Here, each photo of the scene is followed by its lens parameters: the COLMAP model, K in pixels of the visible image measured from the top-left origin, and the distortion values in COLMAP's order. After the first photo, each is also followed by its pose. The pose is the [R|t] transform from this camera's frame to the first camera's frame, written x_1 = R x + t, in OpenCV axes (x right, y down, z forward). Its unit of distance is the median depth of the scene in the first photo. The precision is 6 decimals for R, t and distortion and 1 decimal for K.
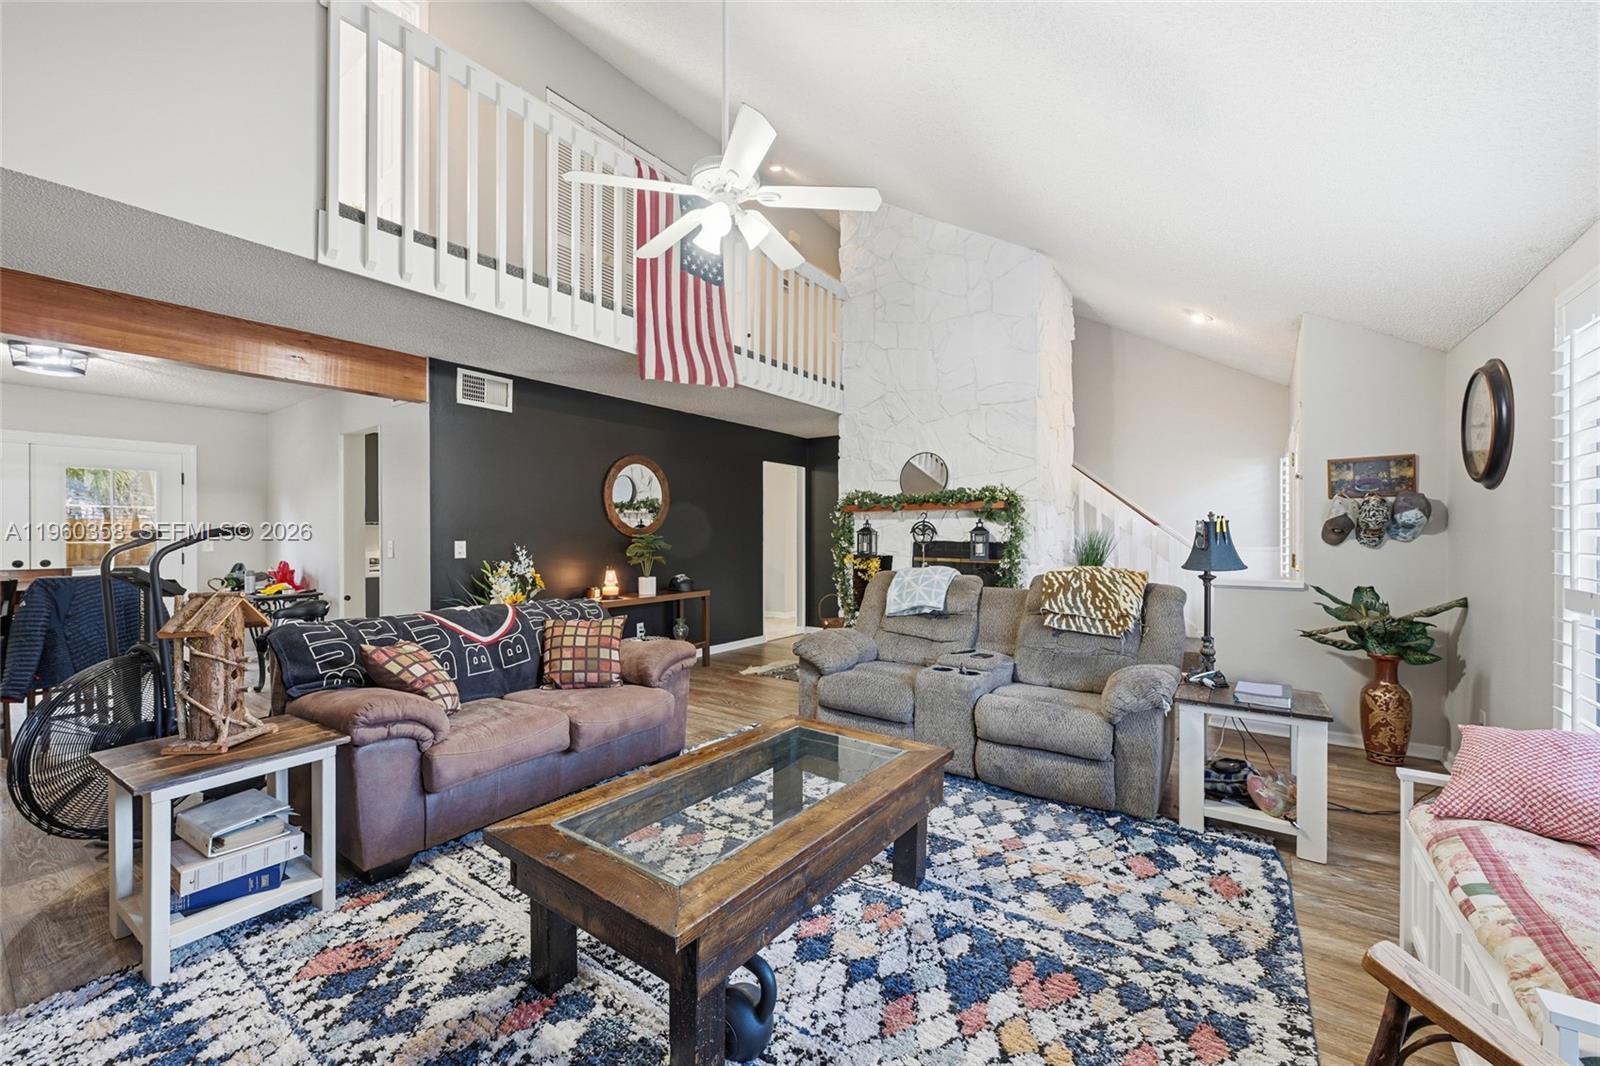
lens RADIAL K [[634.6, 0, 806.4], [0, 634.6, 537.1], [0, 0, 1]] dist [0.002230, 0.000019]
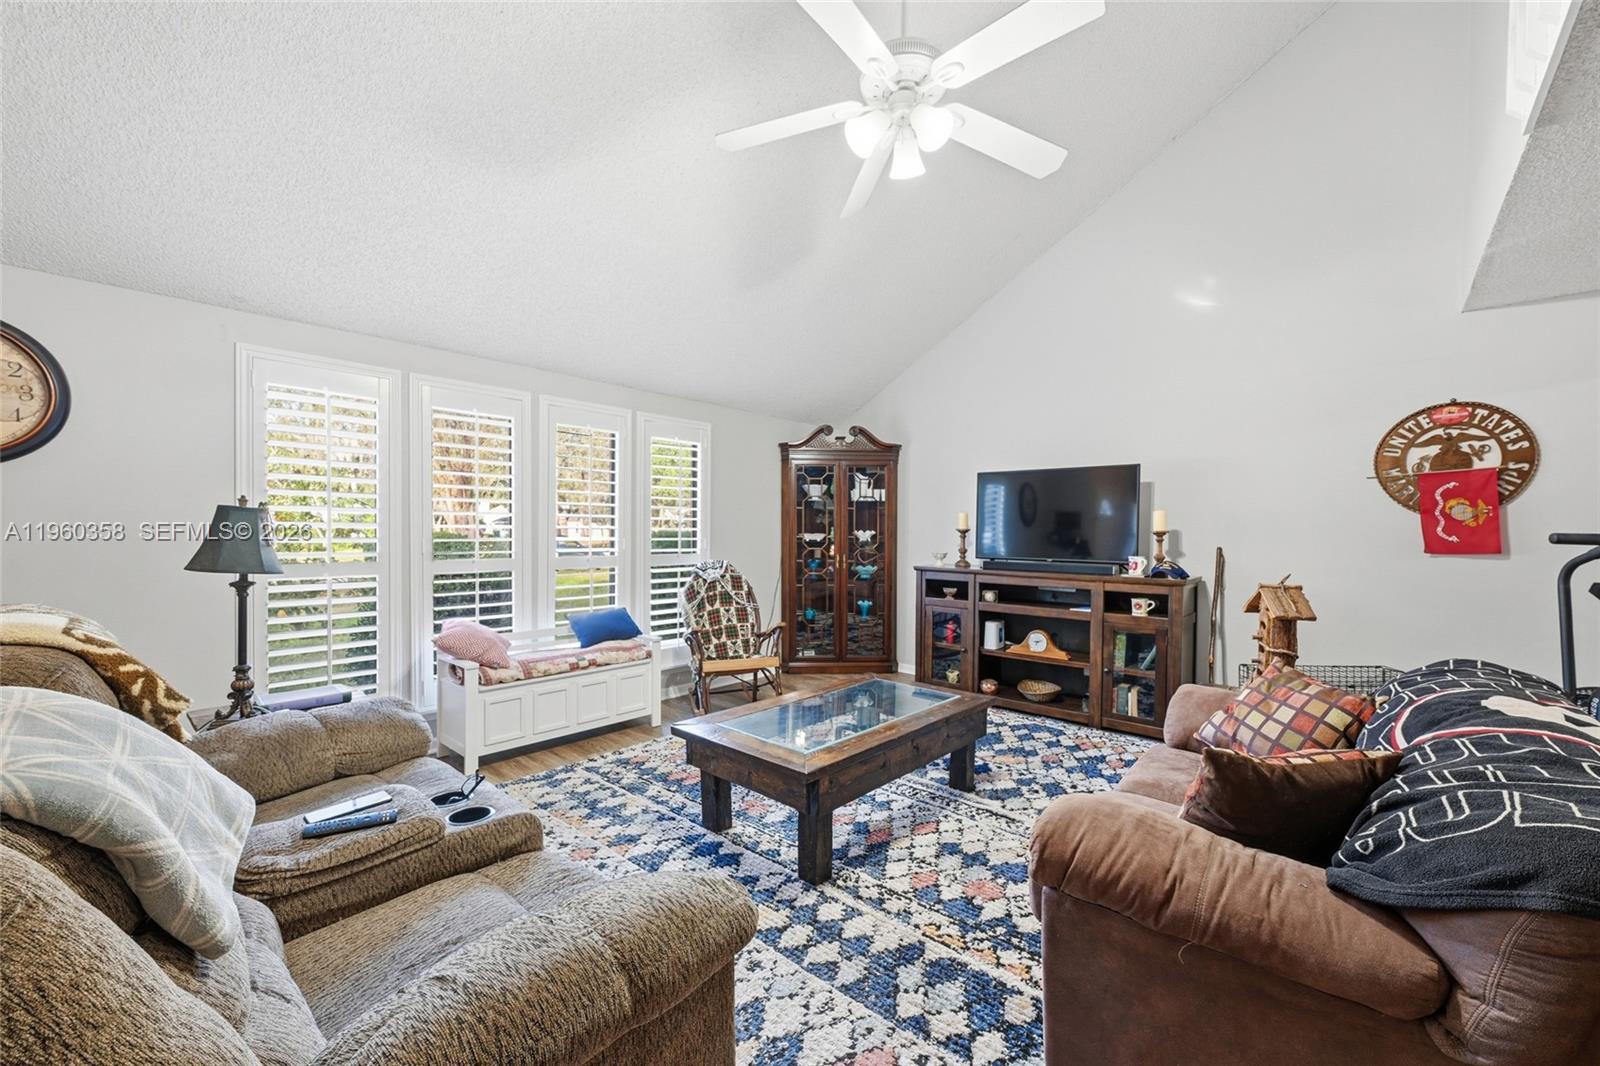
lens RADIAL K [[634.6, 0, 806.4], [0, 634.6, 537.1], [0, 0, 1]] dist [0.002230, 0.000019]
pose [[-0.993599, -0.013208, 0.112187, -0.124004], [-0.011852, 0.999849, 0.012743, -0.009692], [-0.112339, 0.011332, -0.993605, 2.102779]]
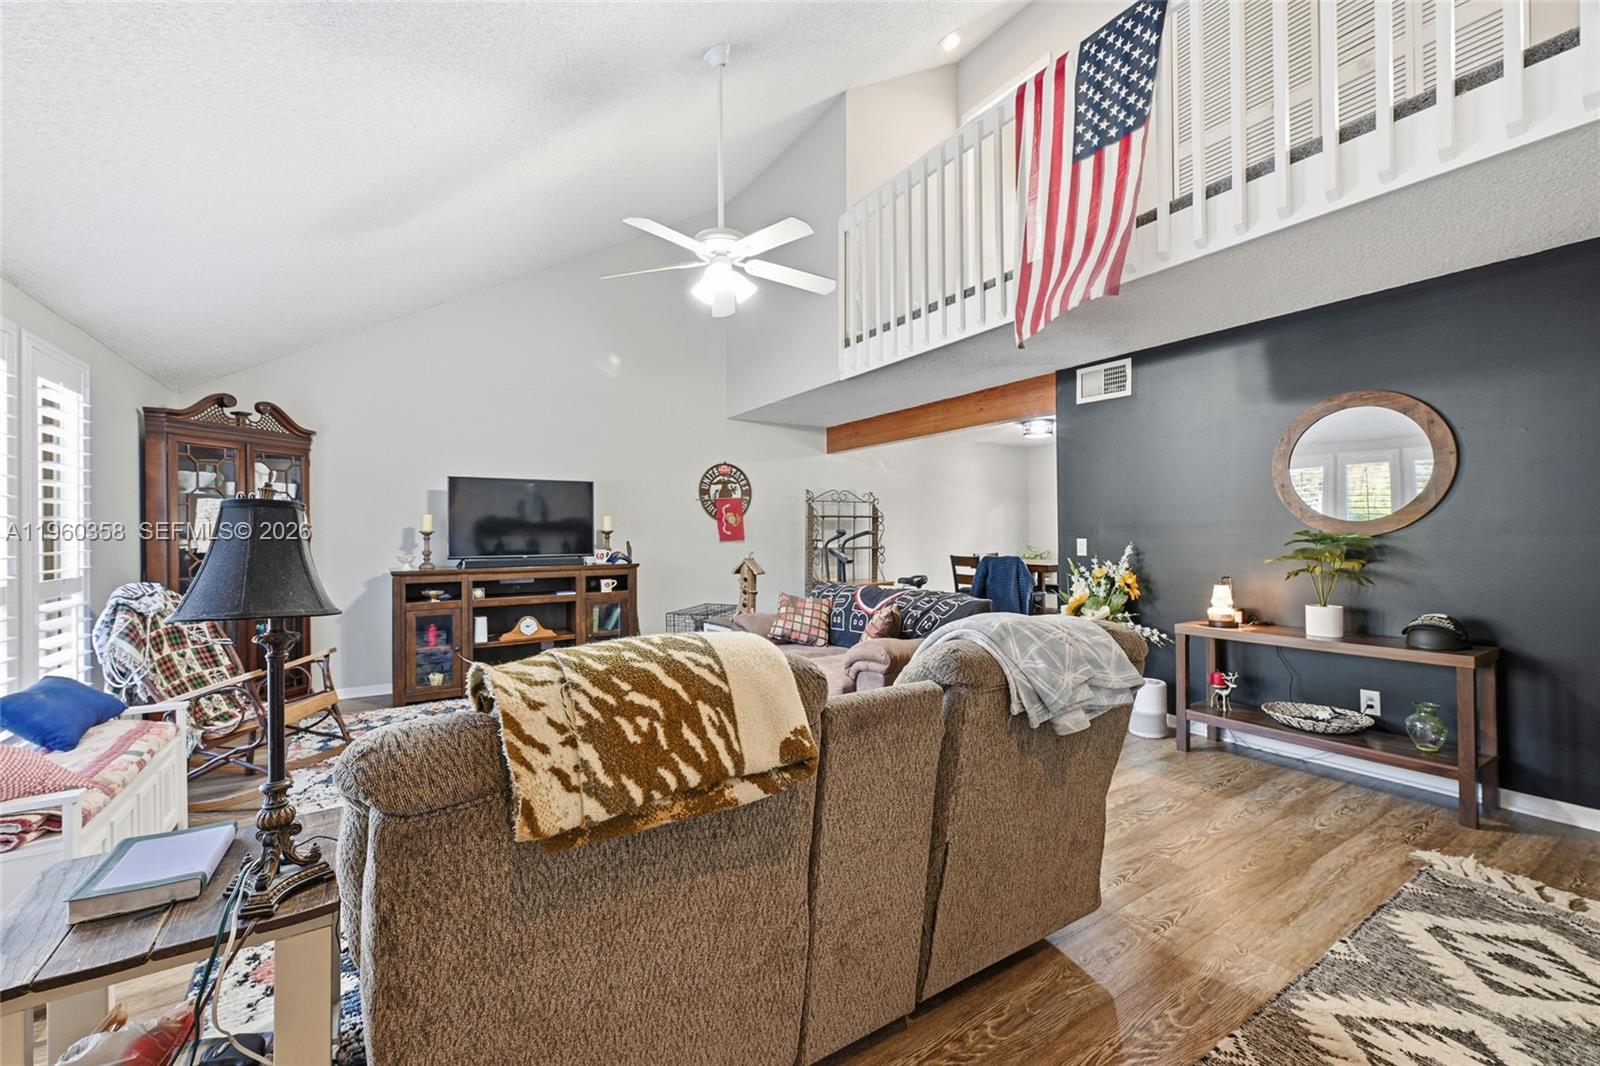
lens RADIAL K [[634.6, 0, 806.4], [0, 634.6, 537.1], [0, 0, 1]] dist [0.002230, 0.000019]
pose [[-0.380161, 0.009790, -0.924868, 1.107065], [0.003218, 0.999952, 0.009262, -0.011538], [0.924915, 0.000544, -0.380174, 1.898779]]
